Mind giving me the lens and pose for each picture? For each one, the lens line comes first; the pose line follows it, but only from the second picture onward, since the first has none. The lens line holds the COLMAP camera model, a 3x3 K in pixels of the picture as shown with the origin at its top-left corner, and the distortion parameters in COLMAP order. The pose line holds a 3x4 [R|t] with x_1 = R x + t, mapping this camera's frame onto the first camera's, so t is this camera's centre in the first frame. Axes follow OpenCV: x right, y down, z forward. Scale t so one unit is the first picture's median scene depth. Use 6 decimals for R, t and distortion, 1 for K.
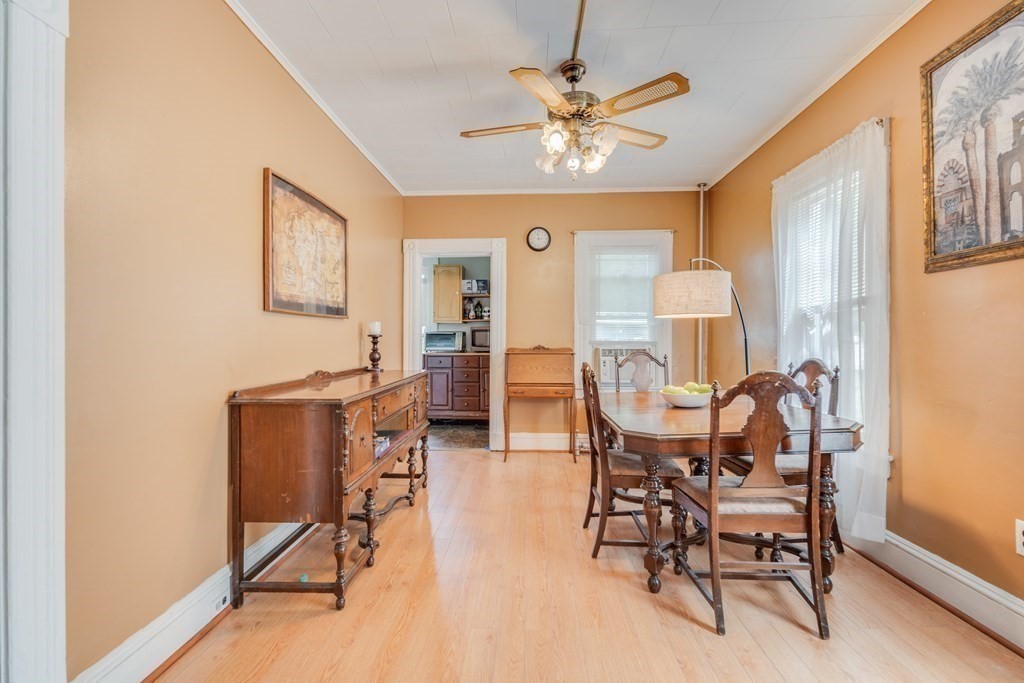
lens RADIAL K [[459.2, 0, 507.6], [0, 459.2, 338.2], [0, 0, 1]] dist [0.003076, -0.001351]
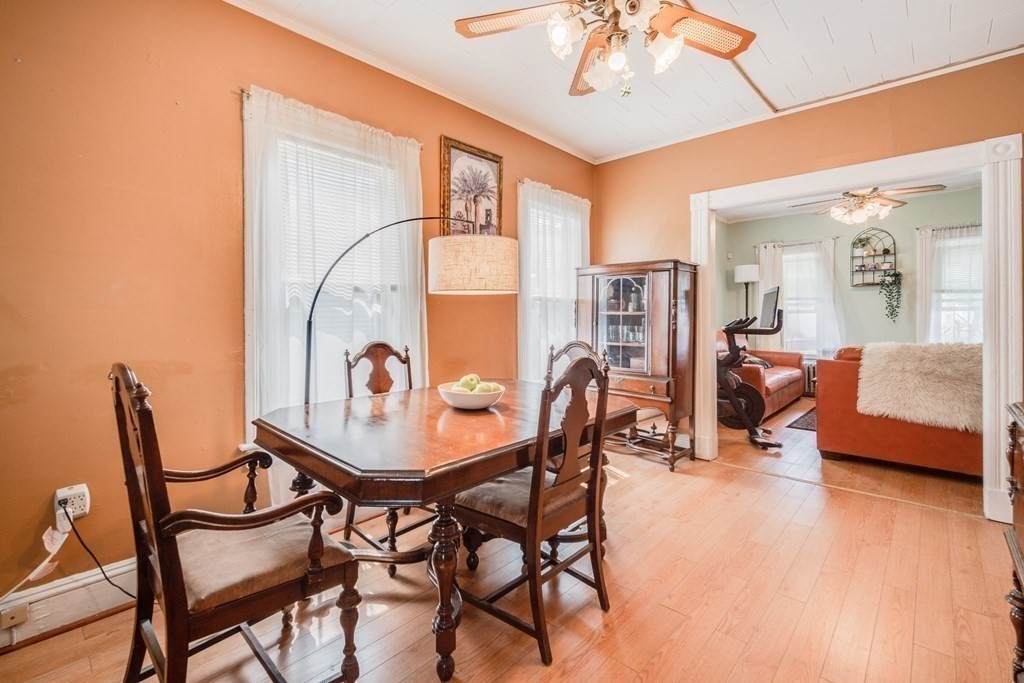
lens RADIAL K [[459.2, 0, 508.6], [0, 459.2, 321.5], [0, 0, 1]] dist [0.003076, -0.001351]
pose [[-0.759582, -0.003446, 0.650402, -0.100136], [0.000240, 0.999984, 0.005579, -0.002190], [-0.650411, 0.004394, -0.759570, 0.921752]]
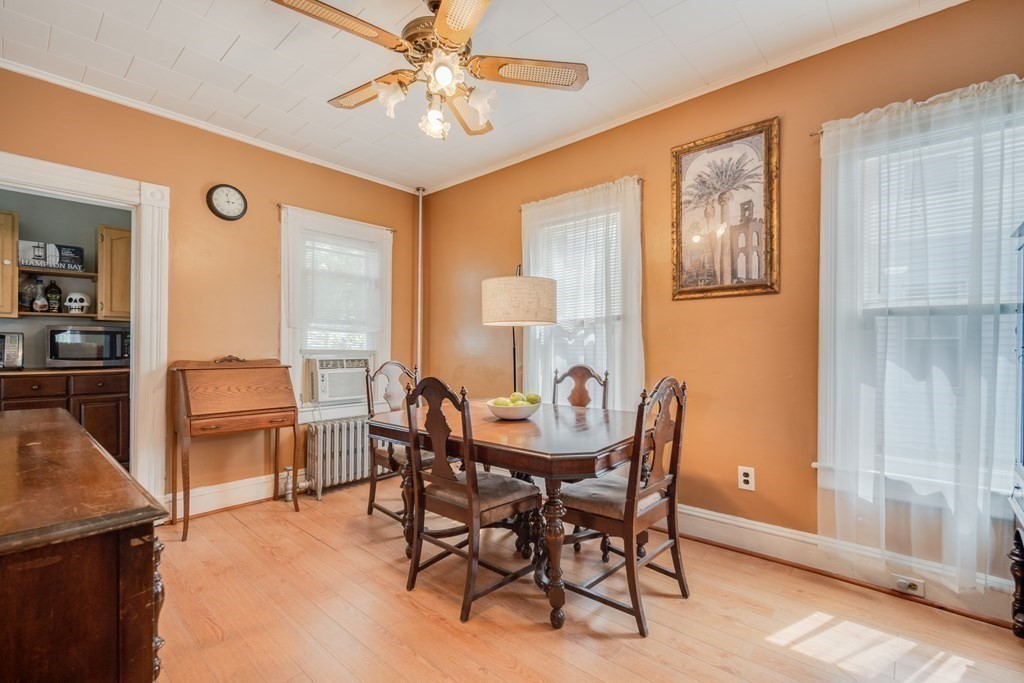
lens RADIAL K [[459.2, 0, 516.2], [0, 459.2, 349.0], [0, 0, 1]] dist [0.003076, -0.001351]
pose [[0.623280, 0.003521, 0.781991, -0.210020], [-0.005473, 0.999985, -0.000140, 0.002631], [-0.781980, -0.004192, 0.623290, 0.237577]]
